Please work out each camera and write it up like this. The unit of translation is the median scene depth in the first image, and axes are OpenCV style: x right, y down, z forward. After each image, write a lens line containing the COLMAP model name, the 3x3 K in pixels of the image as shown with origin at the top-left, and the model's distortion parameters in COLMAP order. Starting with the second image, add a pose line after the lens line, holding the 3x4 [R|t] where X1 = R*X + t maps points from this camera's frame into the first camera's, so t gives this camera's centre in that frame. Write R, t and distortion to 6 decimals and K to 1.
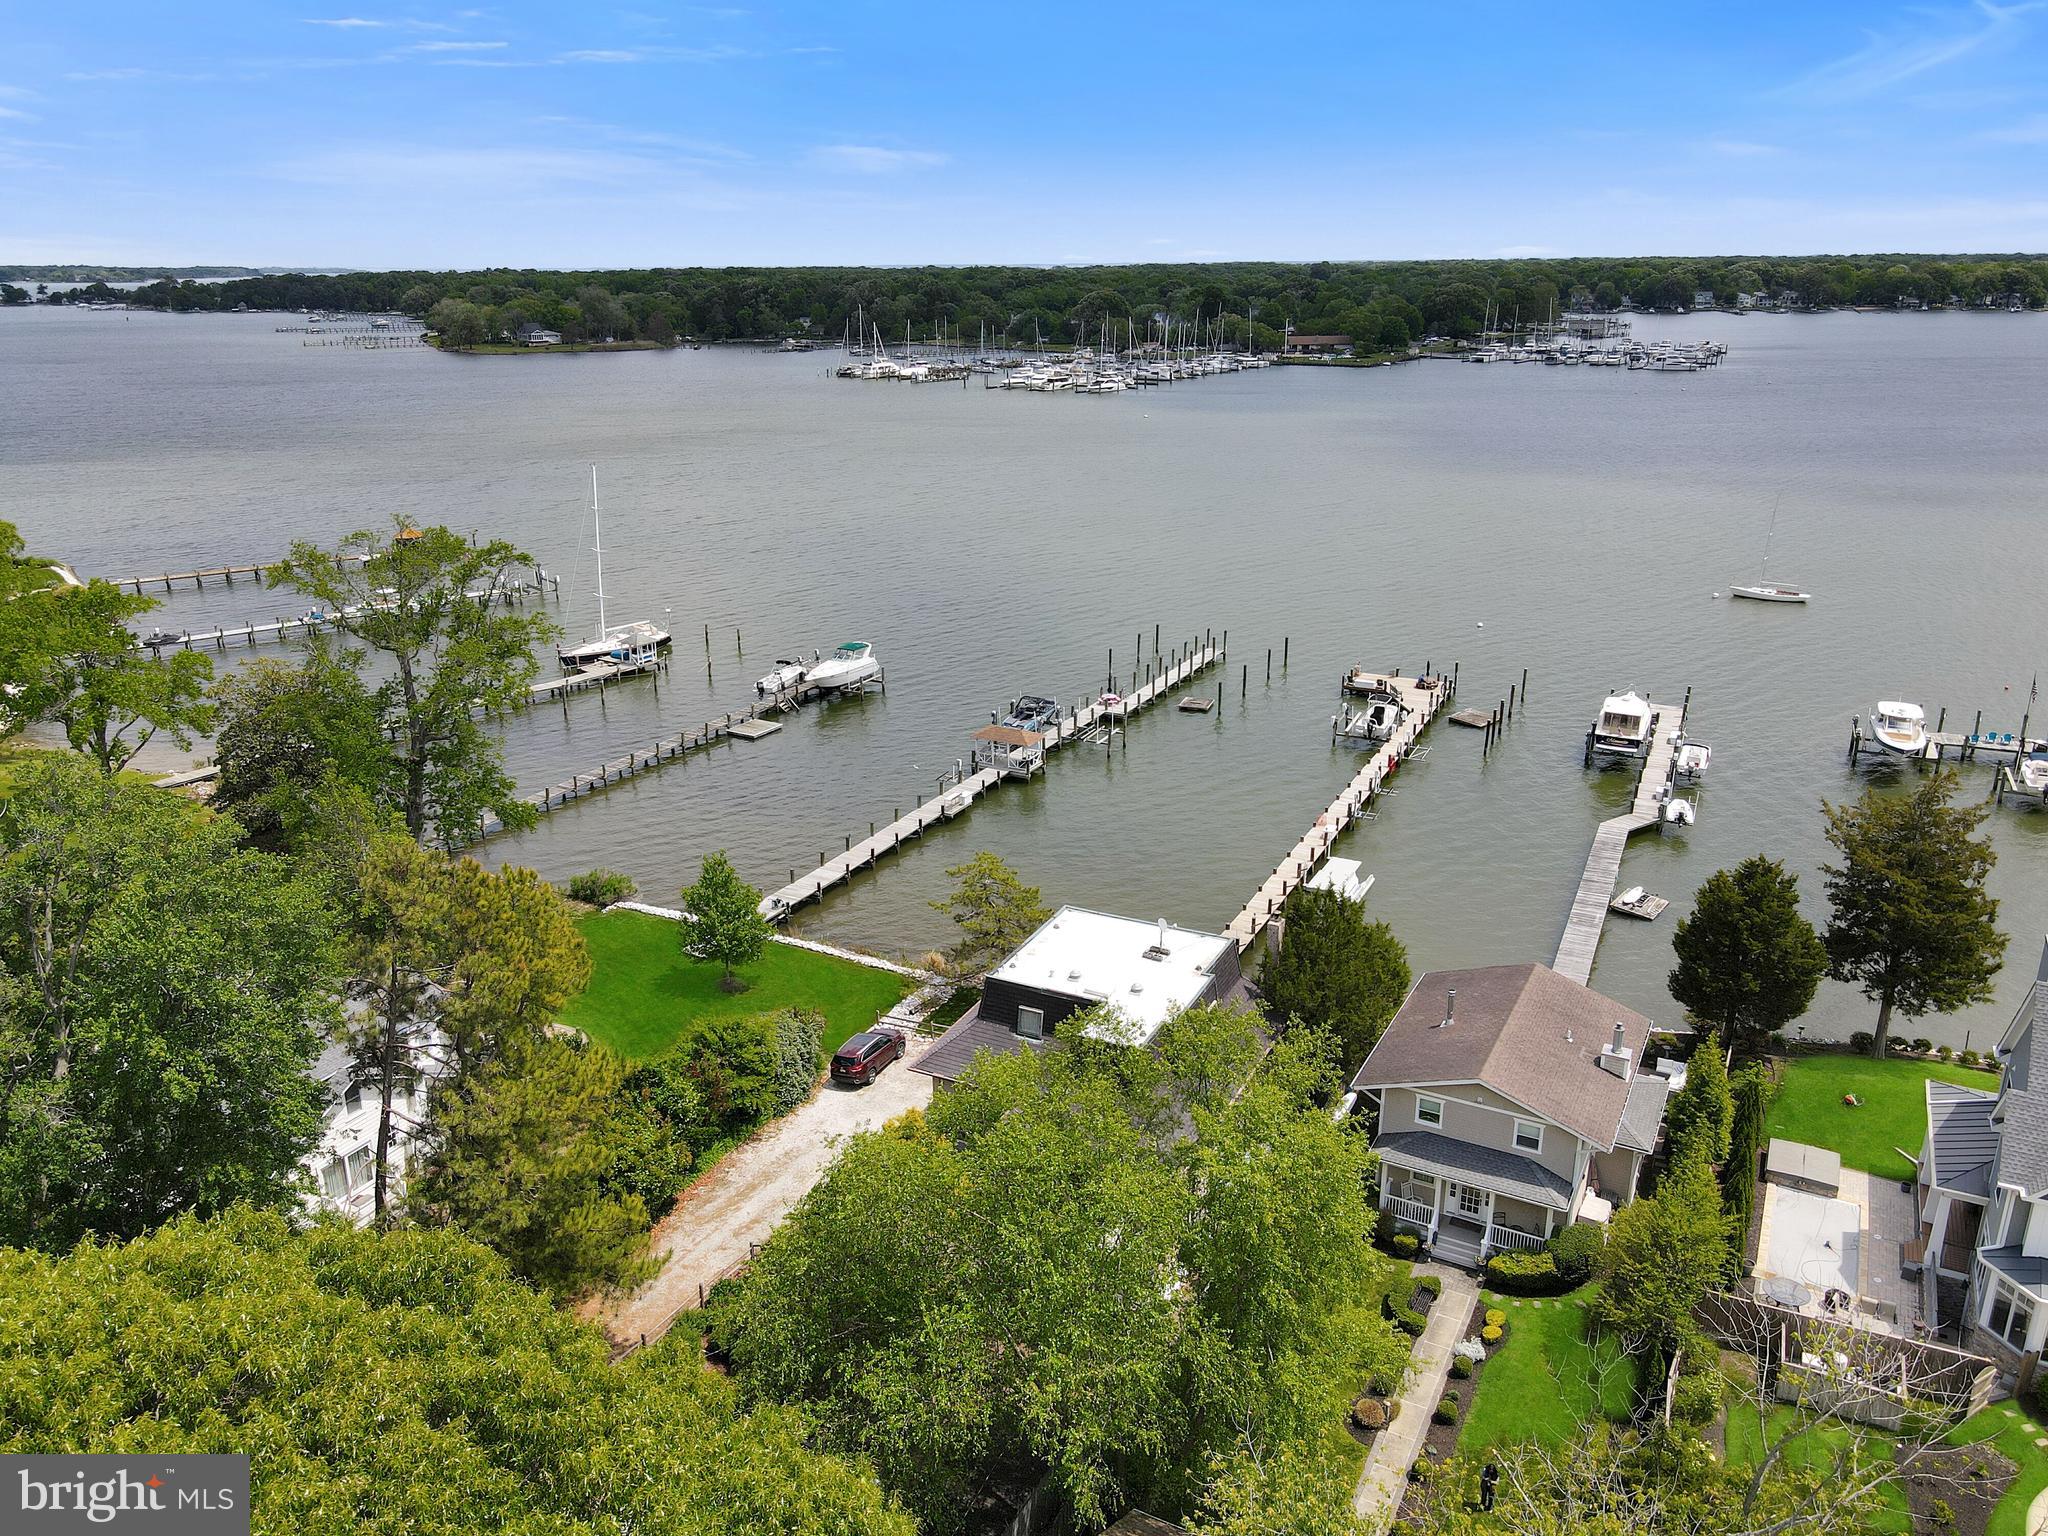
lens RADIAL K [[1488.2, 0, 999.6], [0, 1488.2, 758.7], [0, 0, 1]] dist [0.001301, 0.005766]
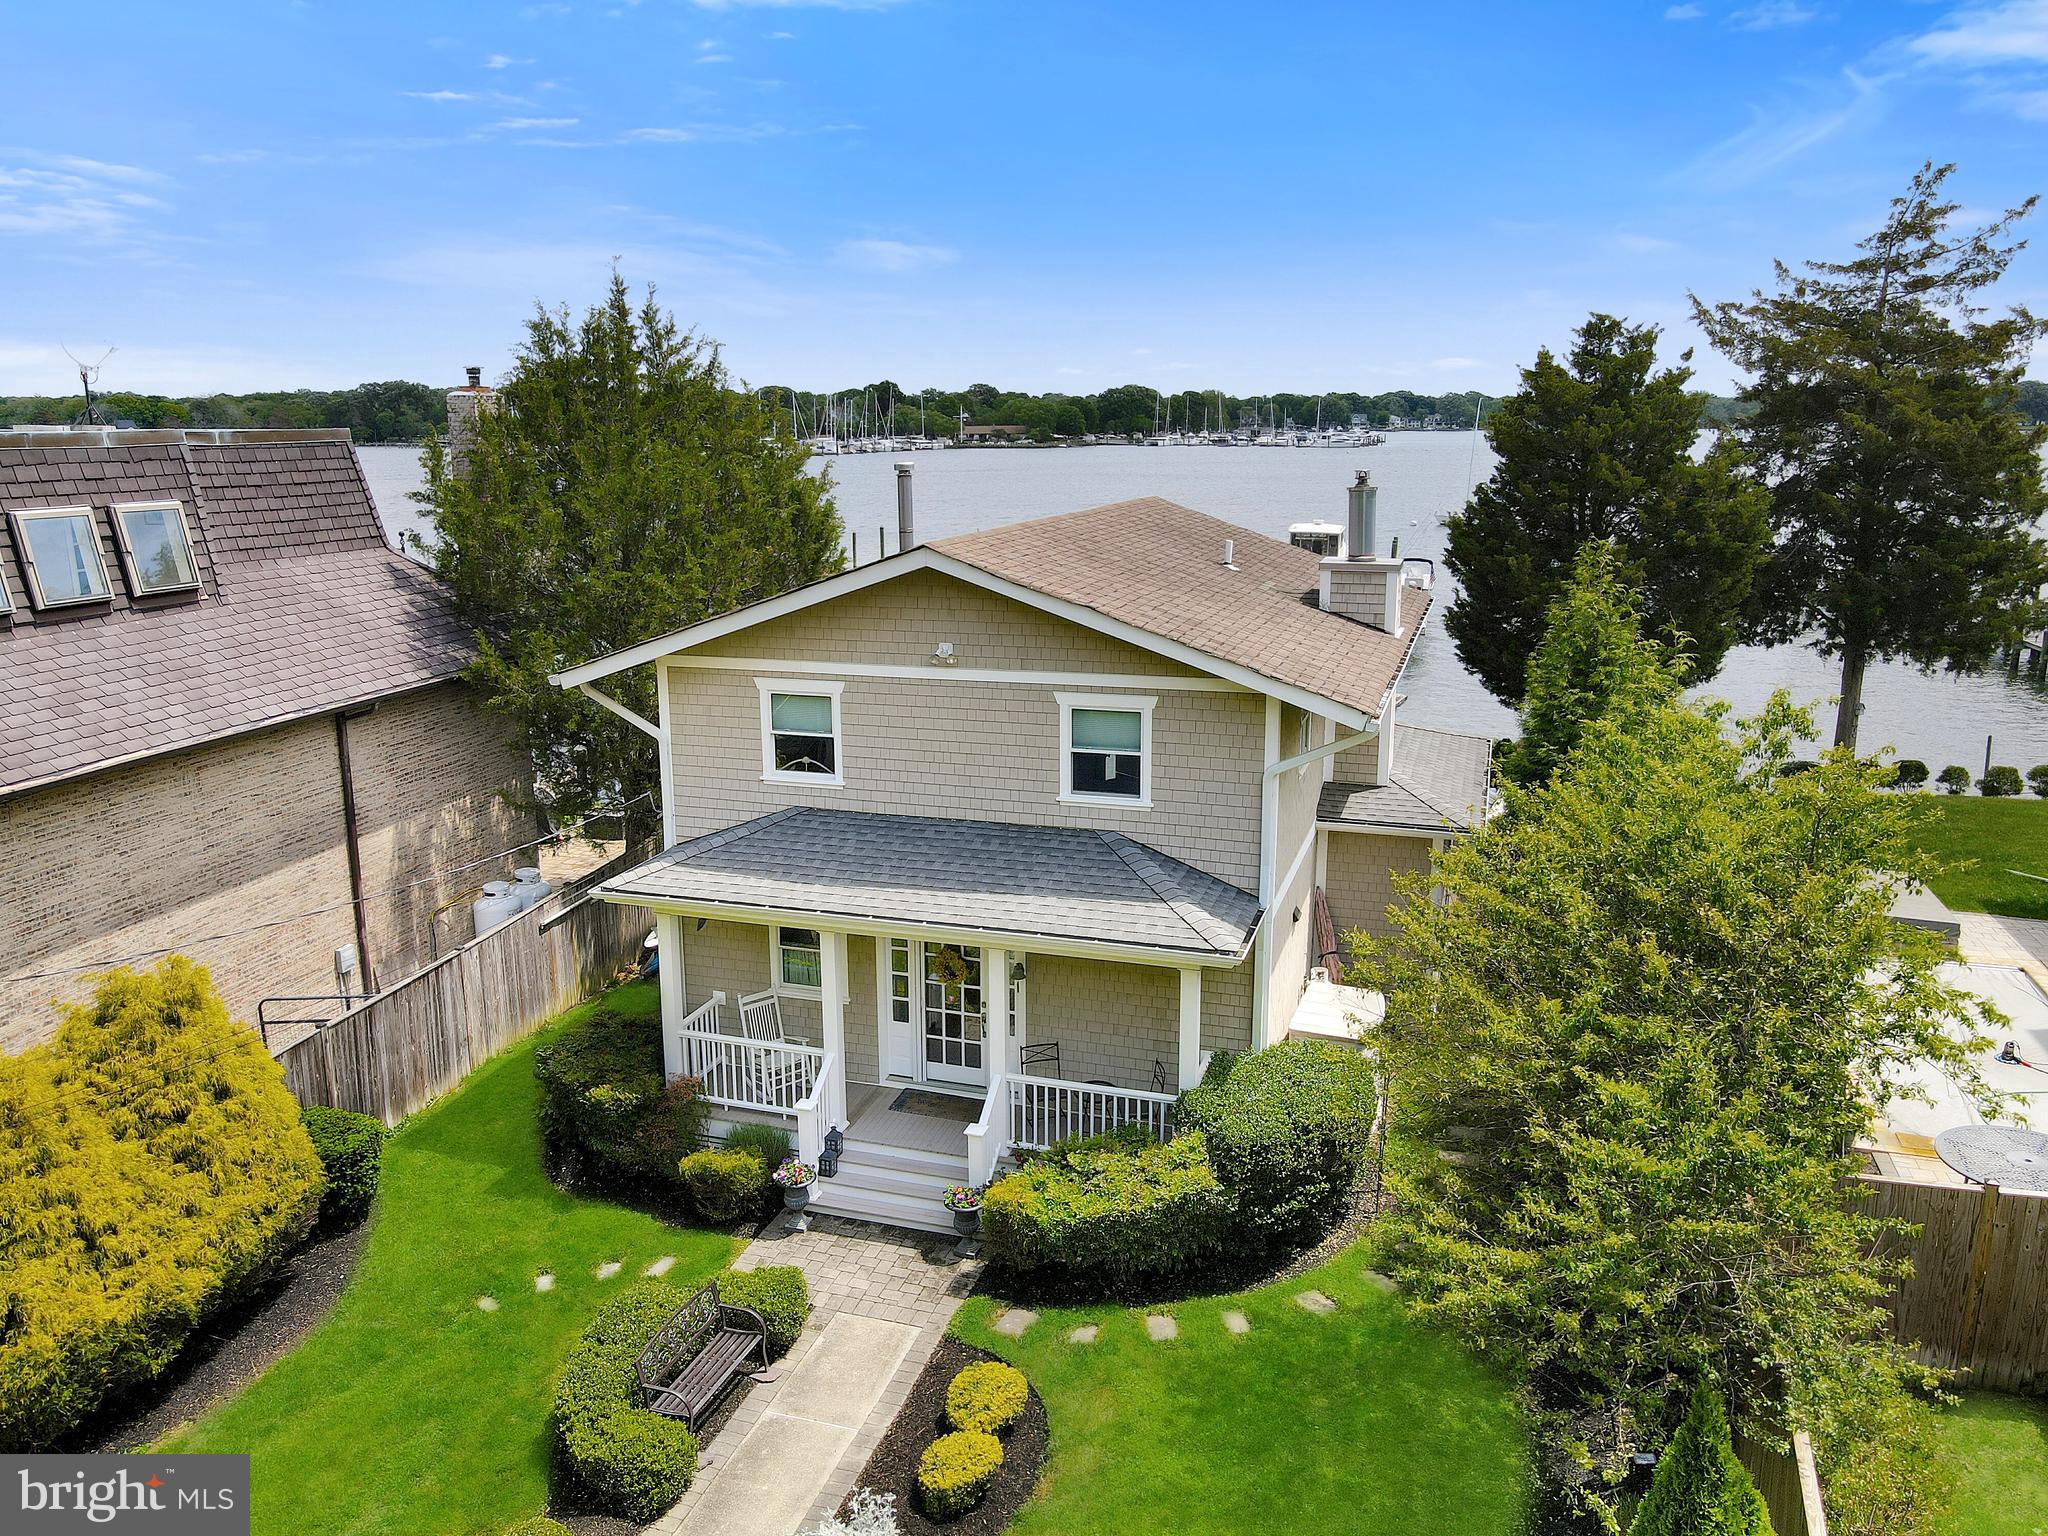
lens RADIAL K [[1488.2, 0, 999.6], [0, 1488.2, 758.7], [0, 0, 1]] dist [0.001301, 0.005766]
pose [[0.981518, -0.036014, 0.187950, 0.193199], [0.054779, 0.993909, -0.095622, 0.194870], [-0.183362, 0.104150, 0.977513, 0.496035]]
